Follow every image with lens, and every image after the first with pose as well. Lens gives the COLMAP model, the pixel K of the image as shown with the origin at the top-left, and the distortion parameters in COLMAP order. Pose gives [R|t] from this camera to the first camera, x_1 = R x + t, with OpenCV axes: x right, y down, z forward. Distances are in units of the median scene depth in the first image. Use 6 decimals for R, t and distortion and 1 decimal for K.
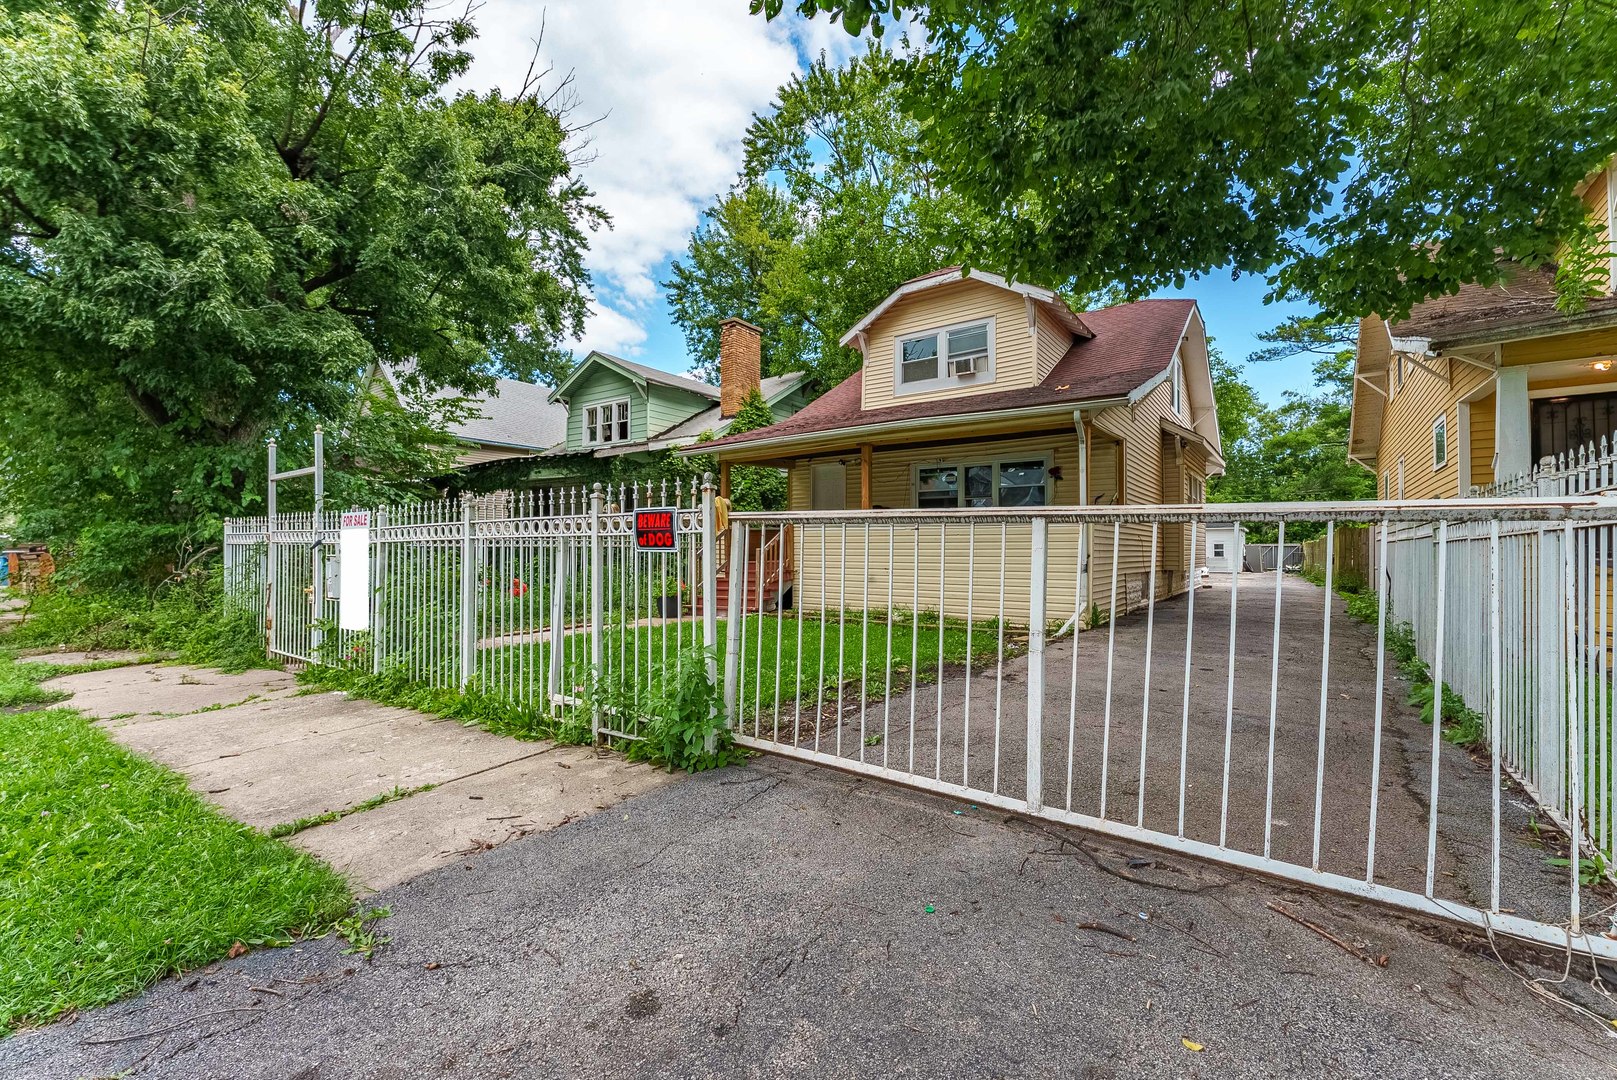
lens RADIAL K [[655.6, 0, 808.5], [0, 655.6, 540.0], [0, 0, 1]] dist [0.000427, 0.000066]
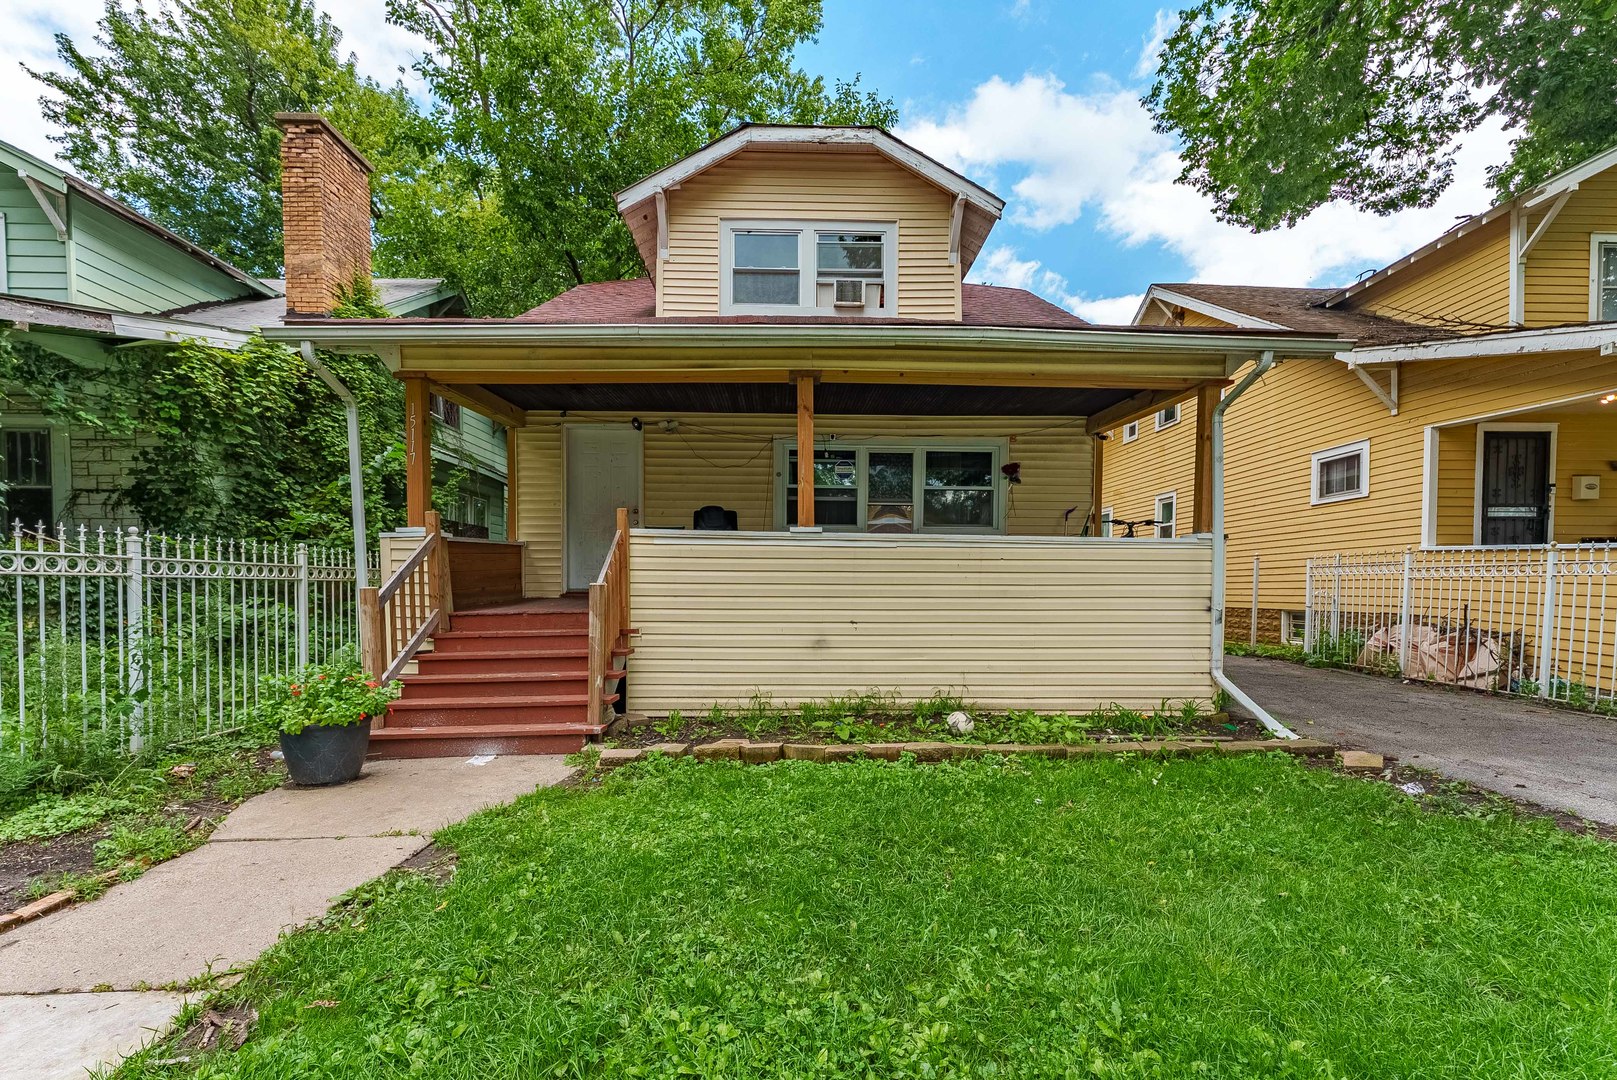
lens RADIAL K [[693.6, 0, 816.6], [0, 693.6, 604.8], [0, 0, 1]] dist [0.001262, 0.000343]
pose [[0.793762, -0.020402, 0.607886, -0.175990], [-0.004618, 0.999206, 0.039565, 0.005781], [-0.608211, -0.034212, 0.793038, 0.437174]]
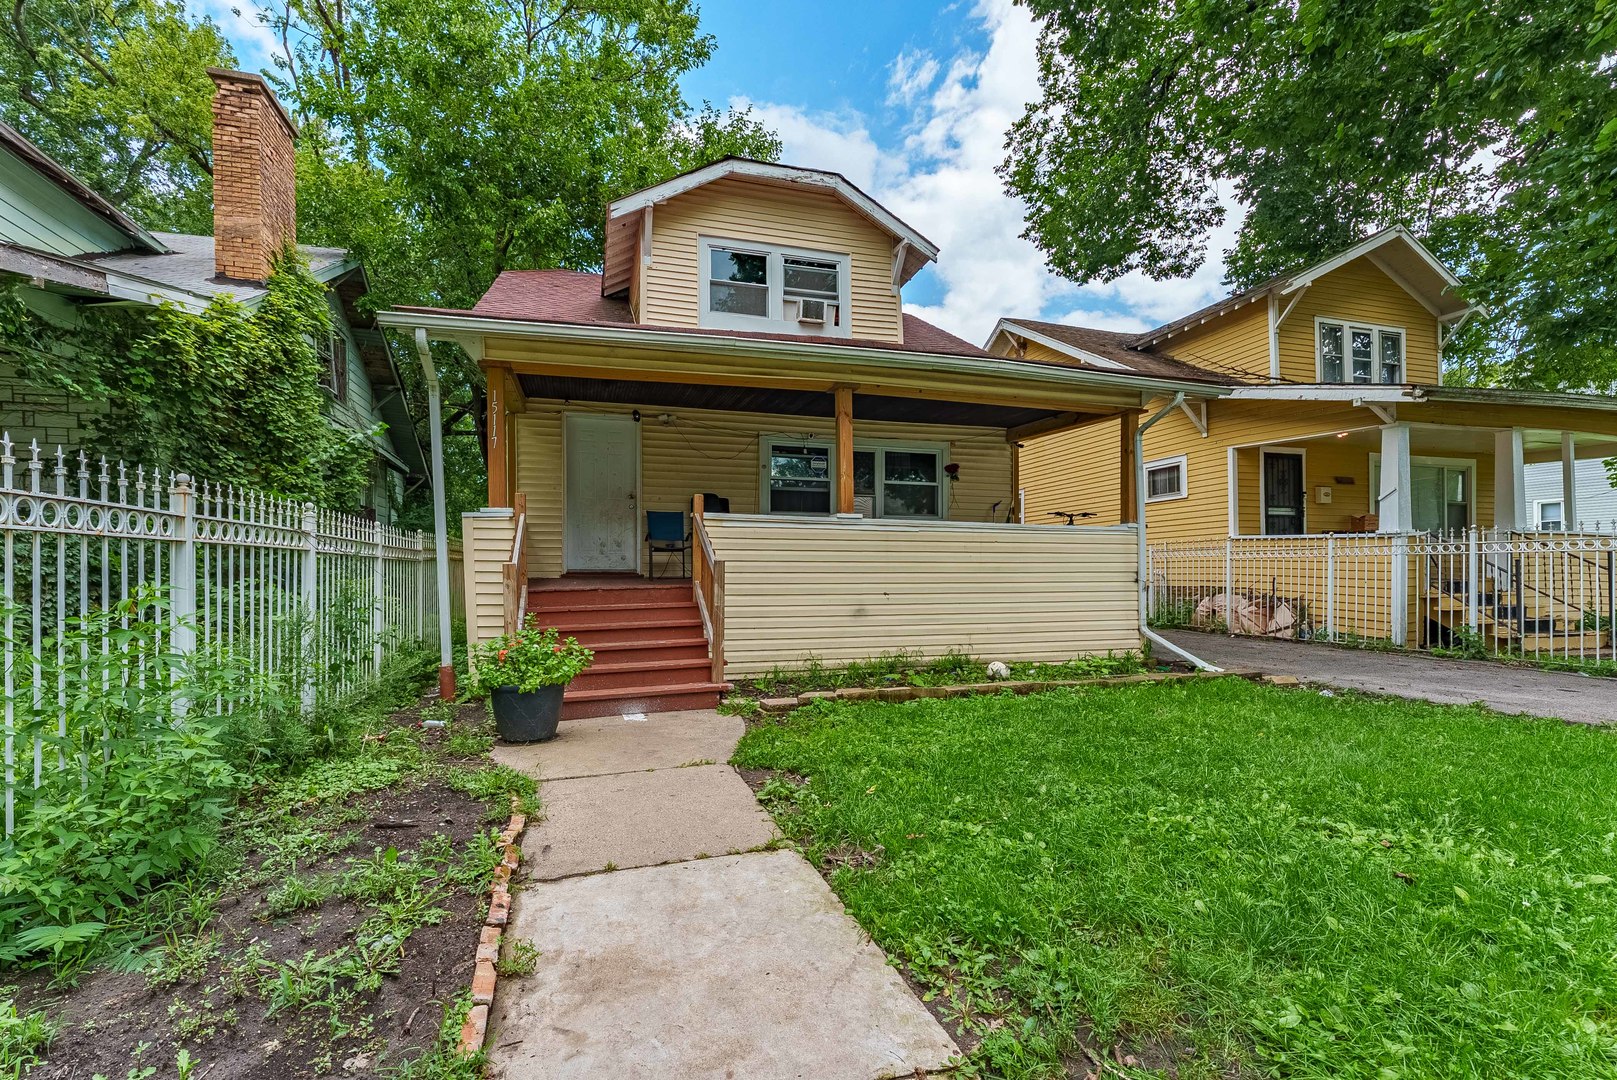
lens RADIAL K [[672.4, 0, 805.9], [0, 672.4, 565.9], [0, 0, 1]] dist [0.001158, 0.000191]
pose [[0.623078, 0.000583, 0.782160, -0.309039], [-0.002607, 0.999996, 0.001331, 0.011739], [-0.782156, -0.002869, 0.623077, 0.493841]]
